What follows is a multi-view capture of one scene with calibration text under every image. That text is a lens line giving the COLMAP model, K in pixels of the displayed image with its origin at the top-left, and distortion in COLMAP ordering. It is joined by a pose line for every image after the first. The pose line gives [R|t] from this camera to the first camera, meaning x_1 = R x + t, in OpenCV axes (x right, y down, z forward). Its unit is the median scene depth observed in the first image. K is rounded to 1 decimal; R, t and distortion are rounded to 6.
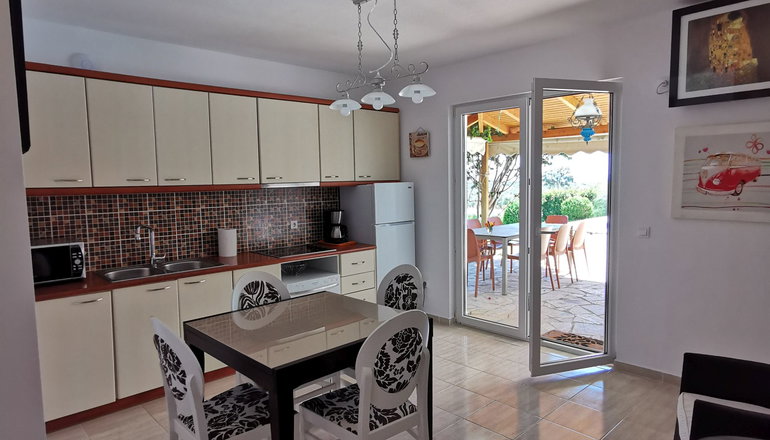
lens RADIAL K [[473.7, 0, 391.1], [0, 473.7, 218.9], [0, 0, 1]] dist [0.024116, -0.000633]
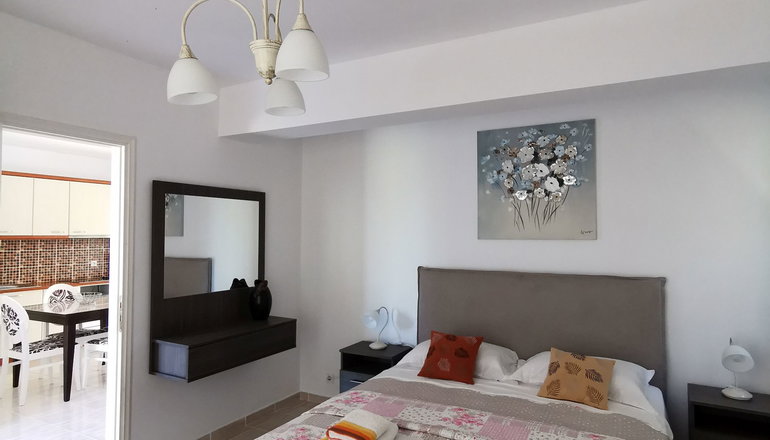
lens RADIAL K [[473.7, 0, 391.1], [0, 473.7, 218.9], [0, 0, 1]] dist [0.024116, -0.000633]
pose [[0.950295, 0.029376, 0.309961, 0.266290], [0.007987, 0.992912, -0.118587, 0.074157], [-0.311247, 0.115168, 0.943325, -0.901787]]
